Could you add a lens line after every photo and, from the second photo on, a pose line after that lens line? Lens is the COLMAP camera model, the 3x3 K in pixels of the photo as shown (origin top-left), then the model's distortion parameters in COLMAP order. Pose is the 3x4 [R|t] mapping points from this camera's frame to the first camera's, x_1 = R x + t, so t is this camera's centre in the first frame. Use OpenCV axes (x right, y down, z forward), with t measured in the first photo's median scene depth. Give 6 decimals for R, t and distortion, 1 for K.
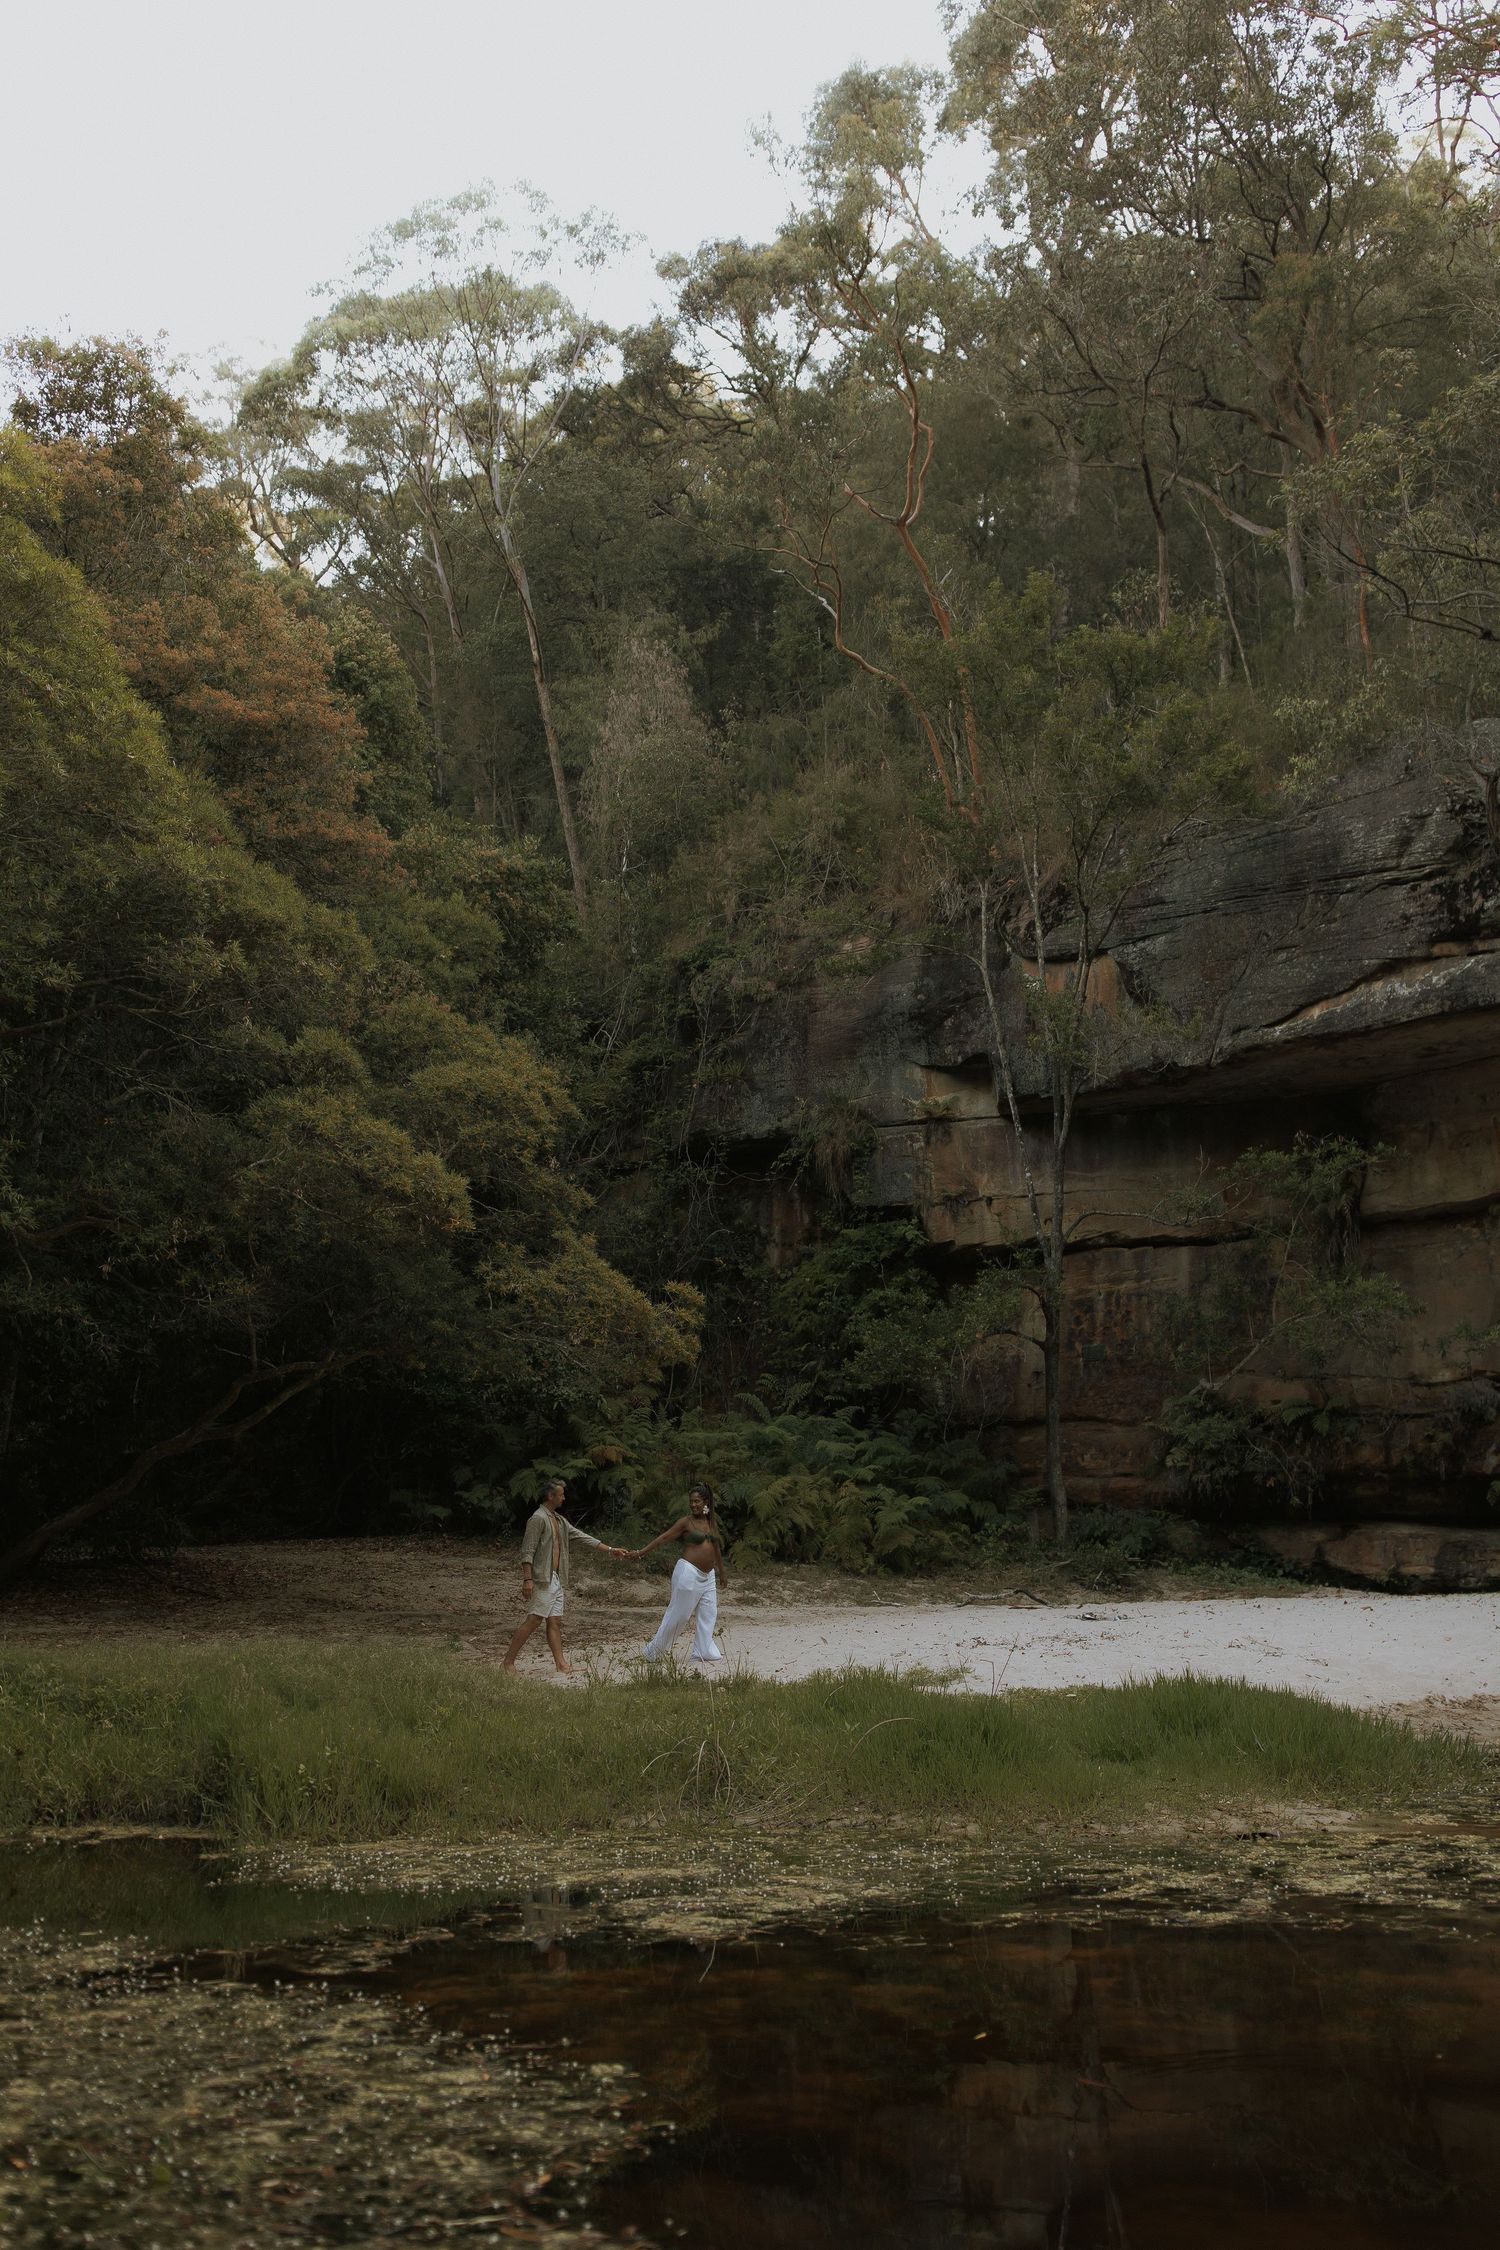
lens RADIAL K [[2151.5, 0, 750.0], [0, 2151.5, 1125.0], [0, 0, 1]] dist [0.009499, -0.002513]
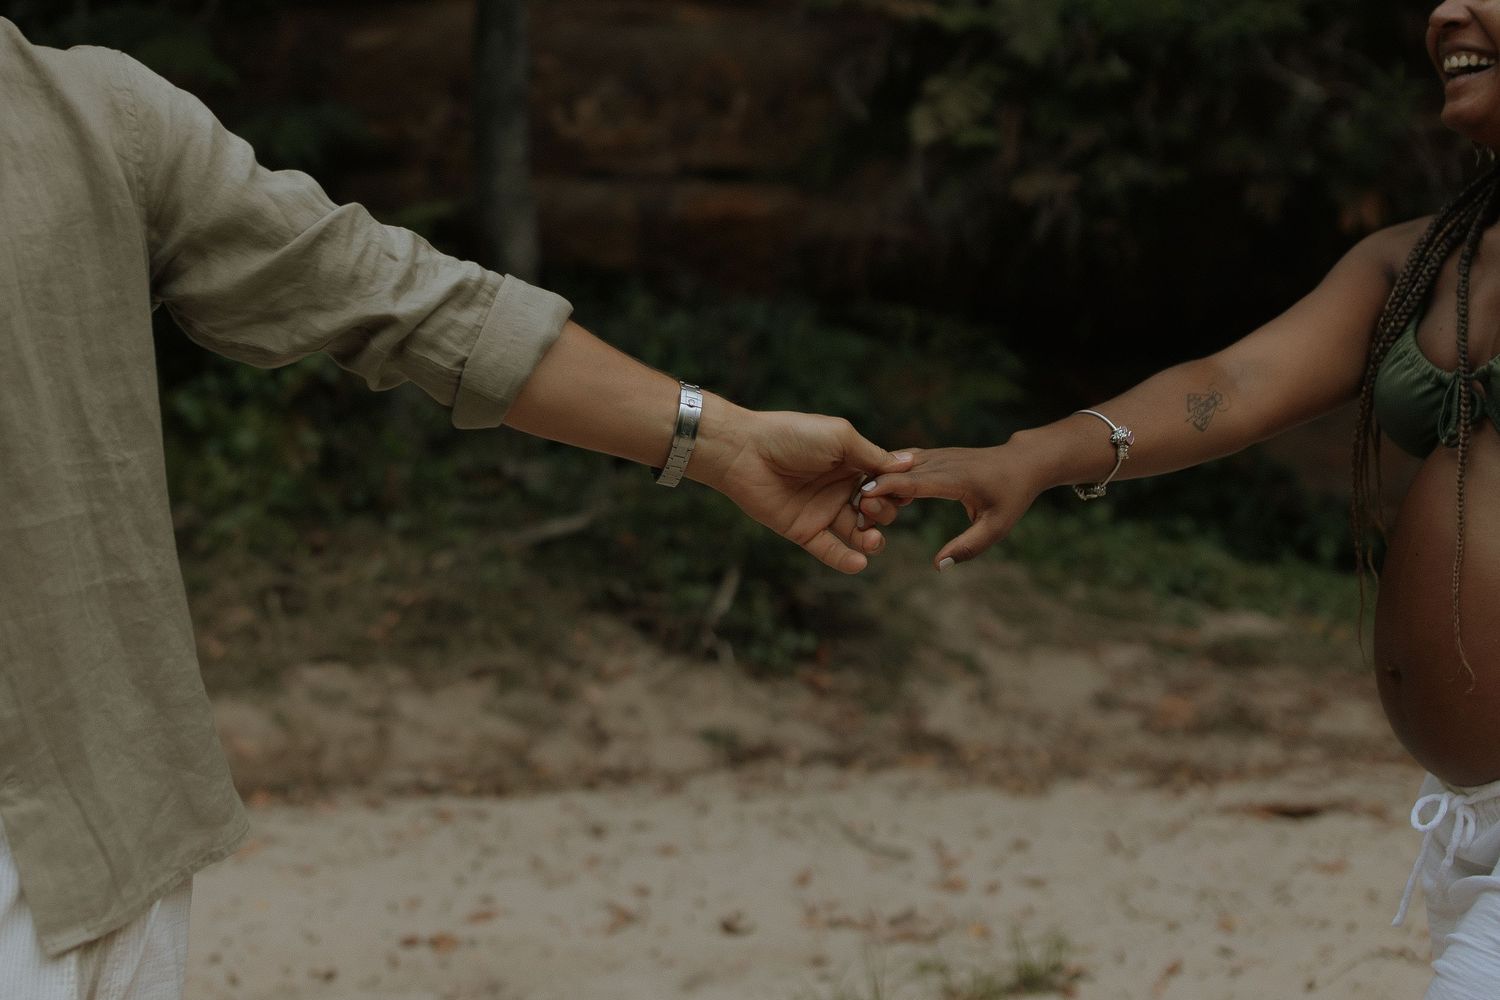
lens RADIAL K [[2488.9, 0, 750.0], [0, 2488.9, 500.0], [0, 0, 1]] dist [-0.018932, -0.031587]
pose [[0.940833, 0.000159, 0.338871, 0.074425], [-0.089809, 0.964359, 0.248889, 0.133038], [-0.326753, -0.264597, 0.907315, 0.754248]]
